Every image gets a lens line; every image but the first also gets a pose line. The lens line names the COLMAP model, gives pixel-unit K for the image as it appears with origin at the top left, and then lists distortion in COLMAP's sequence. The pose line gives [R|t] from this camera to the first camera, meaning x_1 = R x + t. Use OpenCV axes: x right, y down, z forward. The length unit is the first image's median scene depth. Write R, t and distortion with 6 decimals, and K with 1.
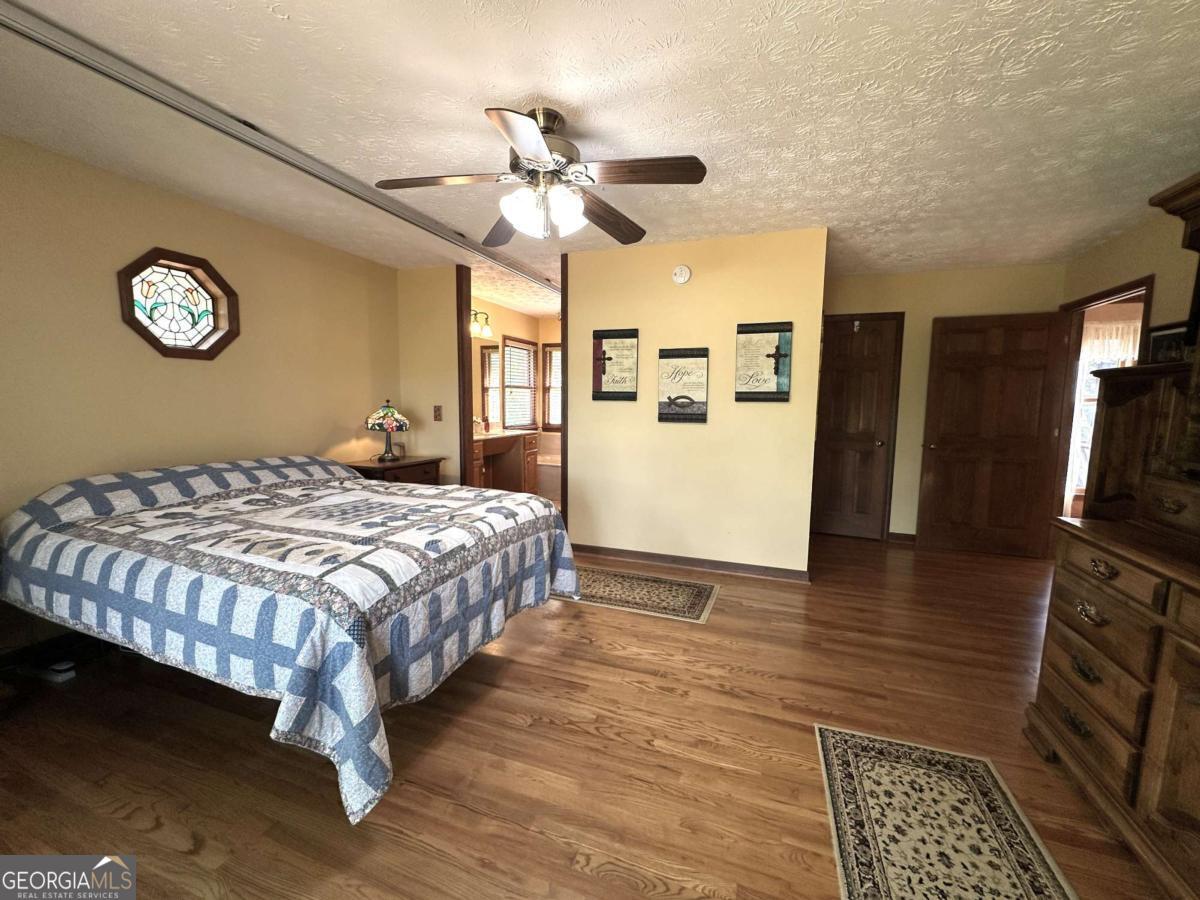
lens RADIAL K [[481.2, 0, 601.0], [0, 481.2, 444.5], [0, 0, 1]] dist [0.009371, 0.000018]
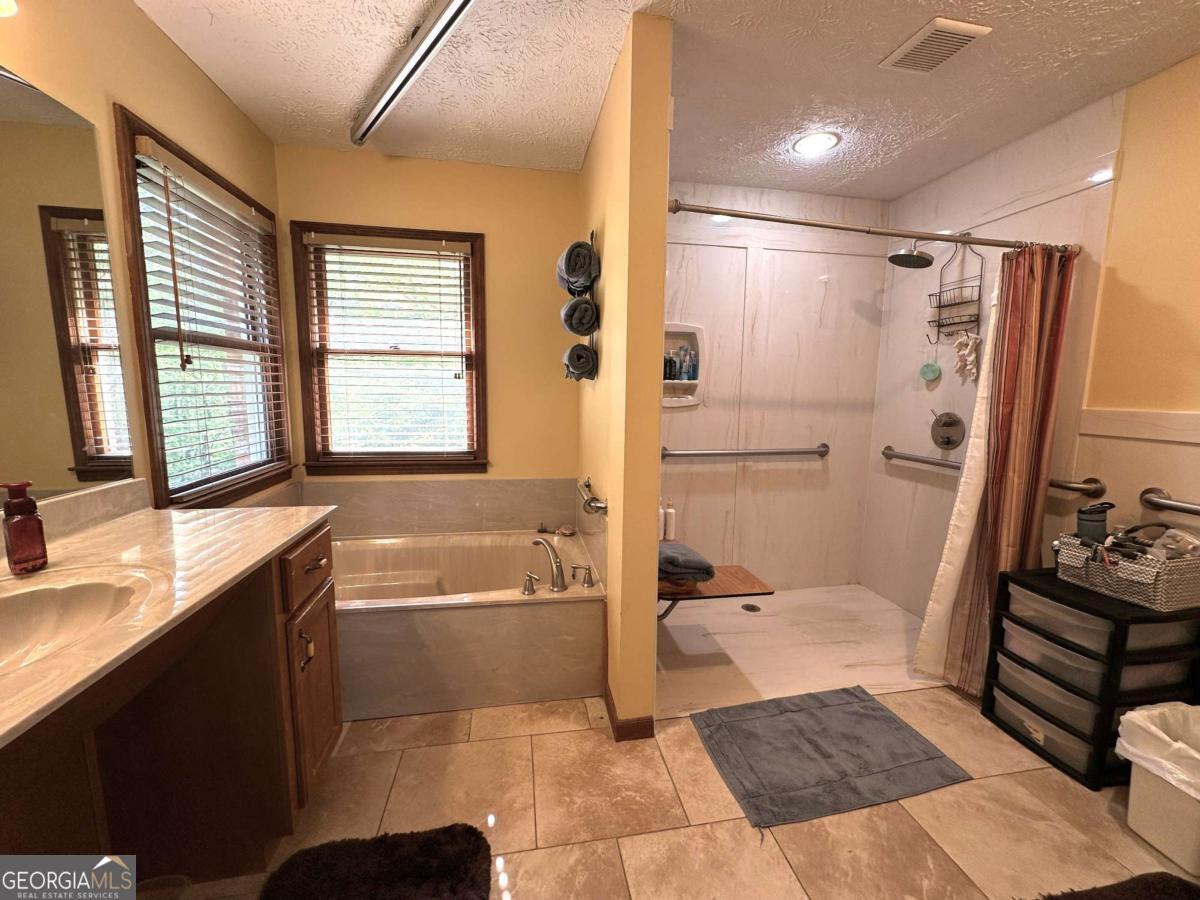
lens RADIAL K [[481.2, 0, 601.0], [0, 481.2, 444.5], [0, 0, 1]] dist [0.009371, 0.000018]
pose [[0.861576, -0.063016, 0.503703, -0.125230], [0.043991, 0.997801, 0.049584, -0.064142], [-0.505719, -0.020562, 0.862453, 0.644525]]
